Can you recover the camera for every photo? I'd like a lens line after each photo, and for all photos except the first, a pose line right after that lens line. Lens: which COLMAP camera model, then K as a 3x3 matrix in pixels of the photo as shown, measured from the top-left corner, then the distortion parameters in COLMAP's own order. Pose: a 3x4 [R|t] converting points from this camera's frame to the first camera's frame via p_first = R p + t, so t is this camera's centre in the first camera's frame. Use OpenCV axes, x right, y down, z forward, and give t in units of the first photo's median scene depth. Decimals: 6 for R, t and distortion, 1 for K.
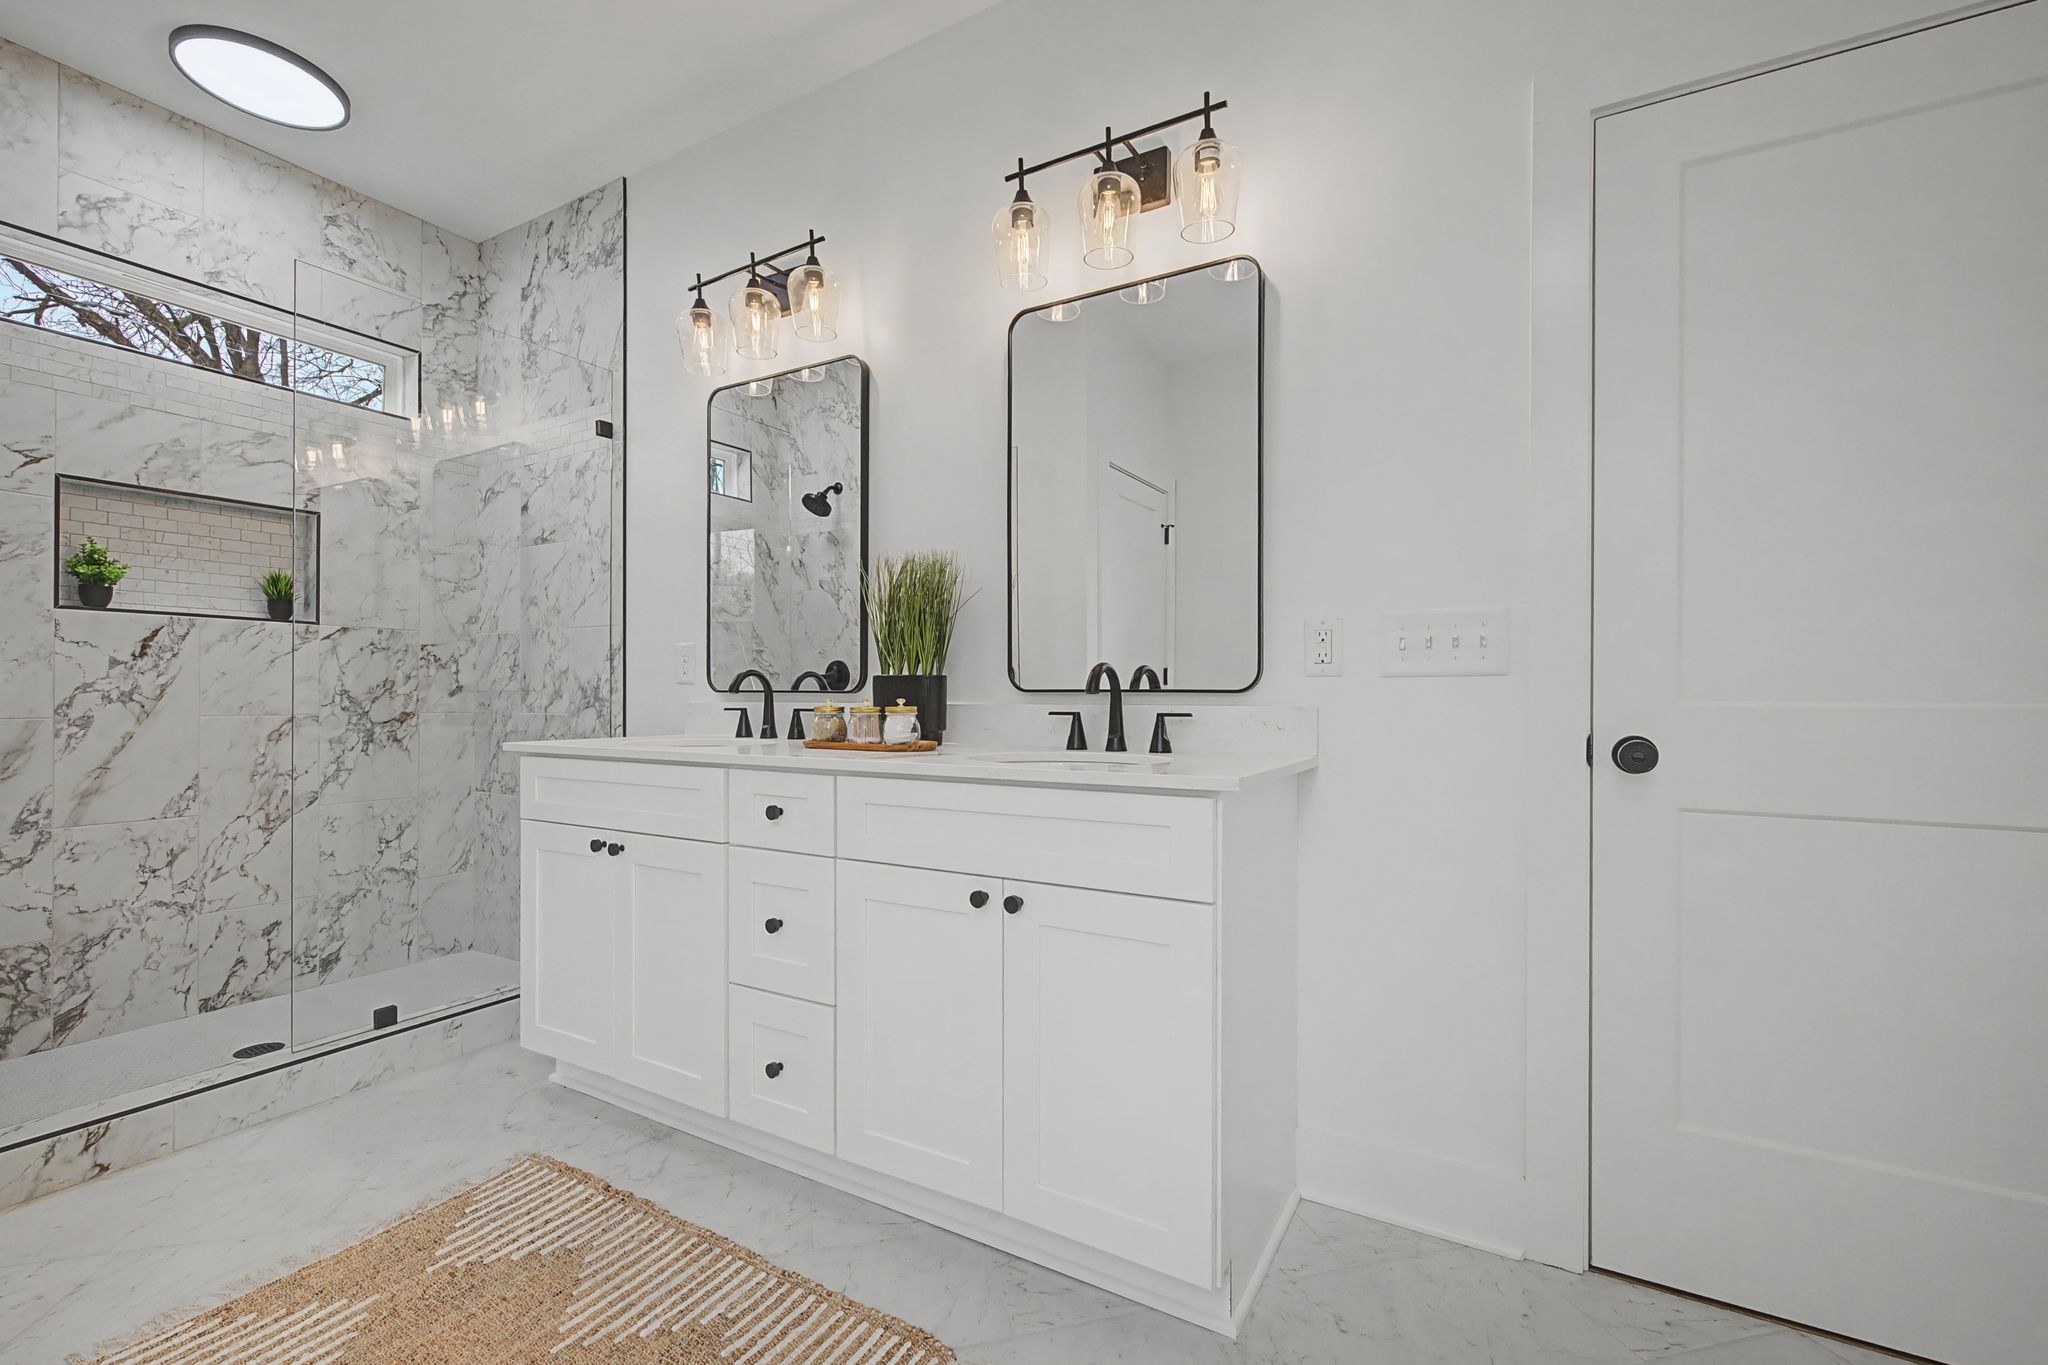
lens RADIAL K [[869.2, 0, 1029.1], [0, 869.2, 700.0], [0, 0, 1]] dist [0.001292, -0.000208]
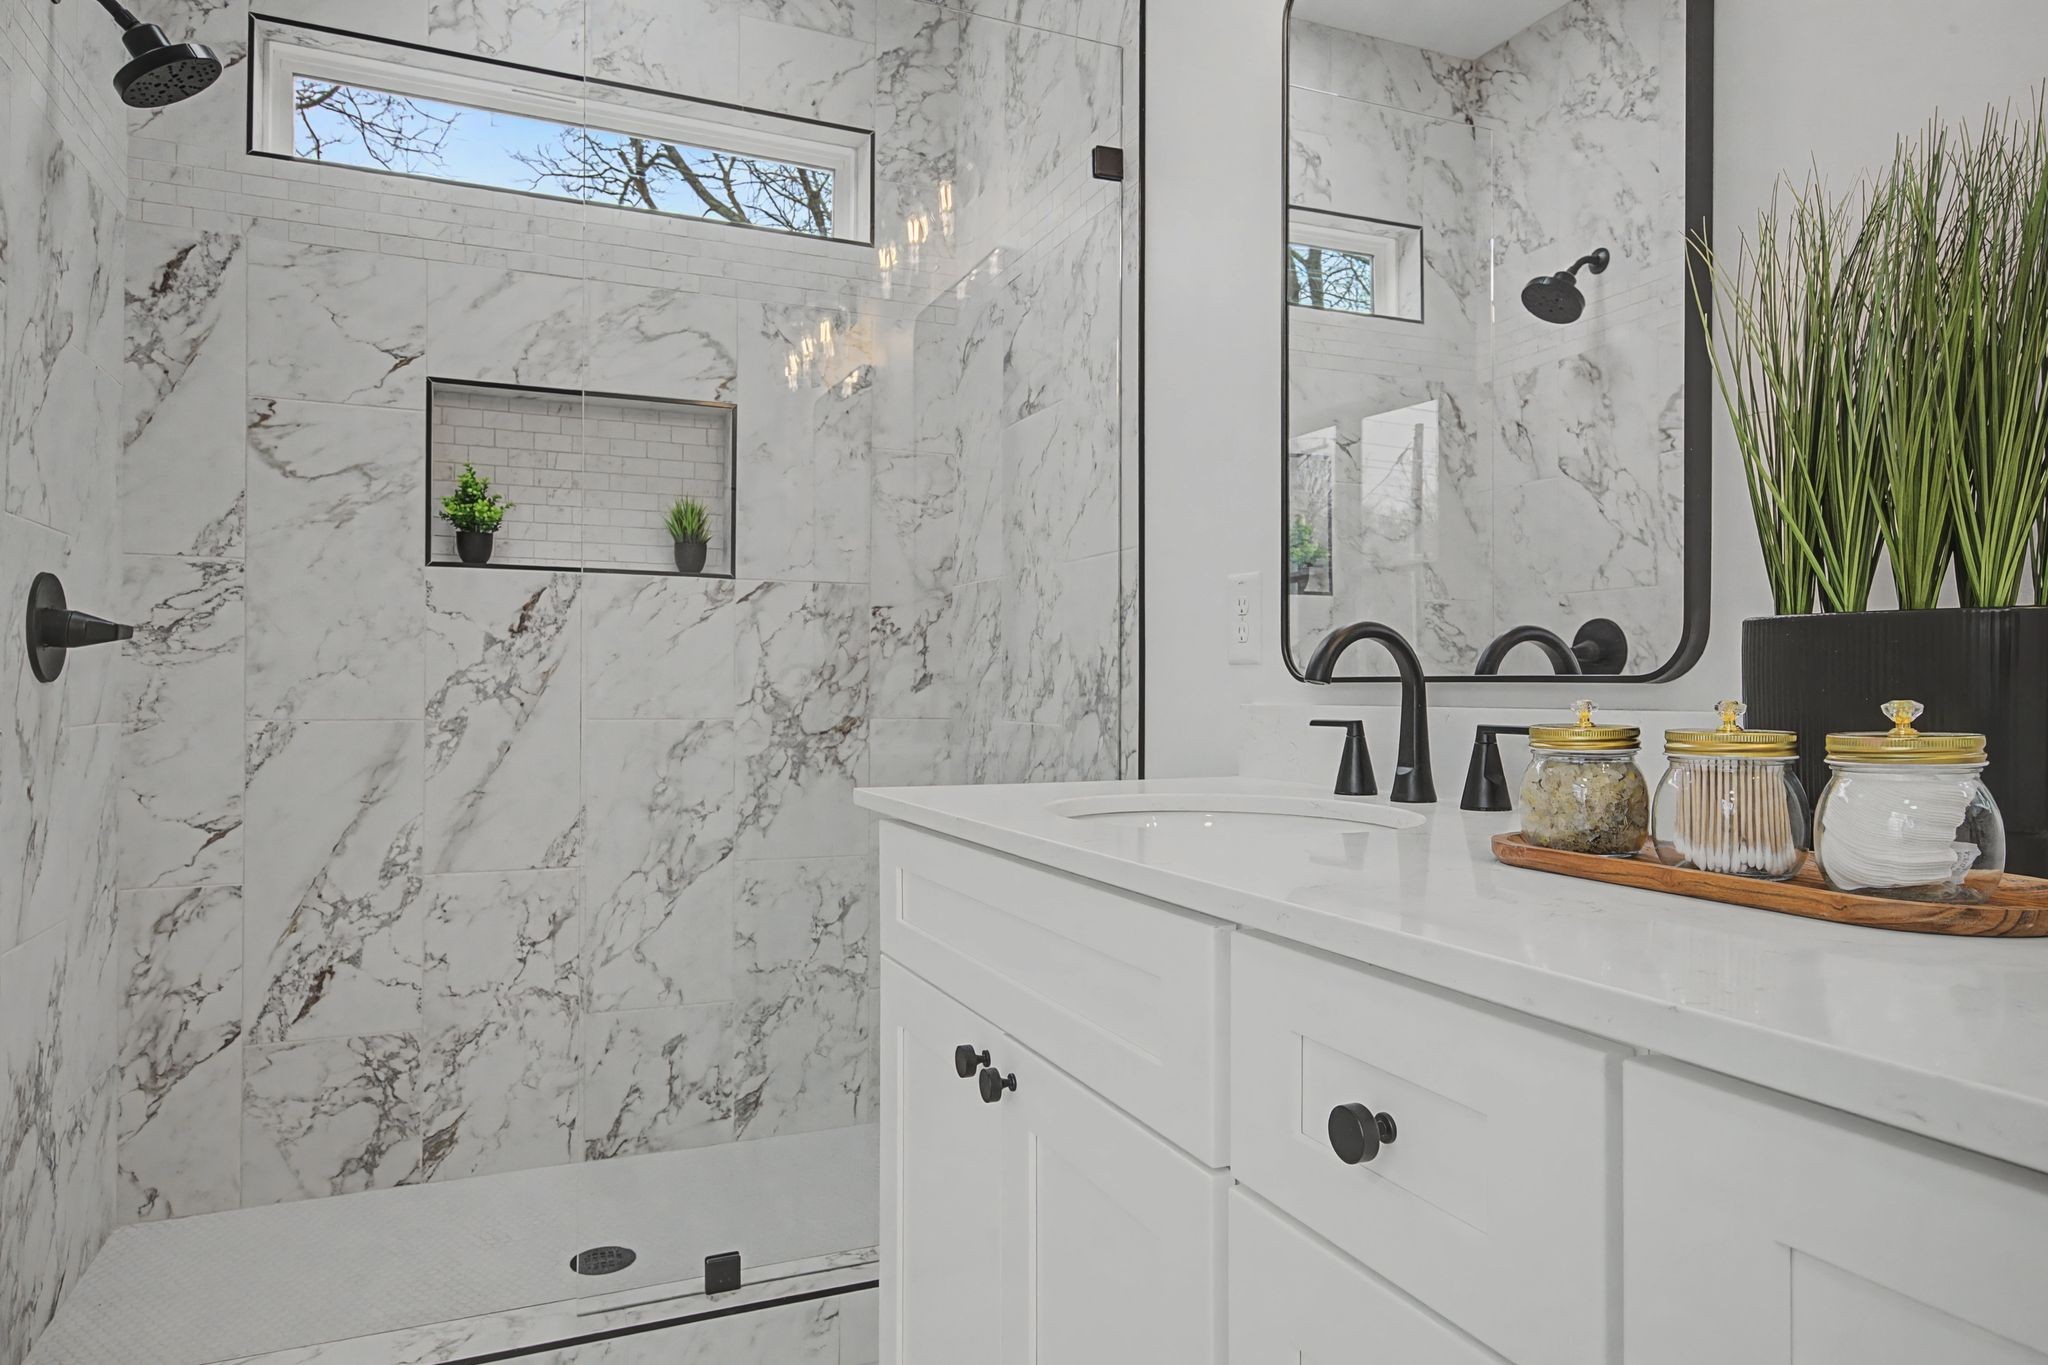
lens RADIAL K [[1255.7, 0, 1024.0], [0, 1255.7, 682.5], [0, 0, 1]] dist [0.000437, 0.002093]
pose [[0.800443, -0.001996, -0.599405, -0.097509], [-0.006331, 0.999911, -0.011784, -0.000624], [0.599375, 0.013228, 0.800359, 0.419958]]
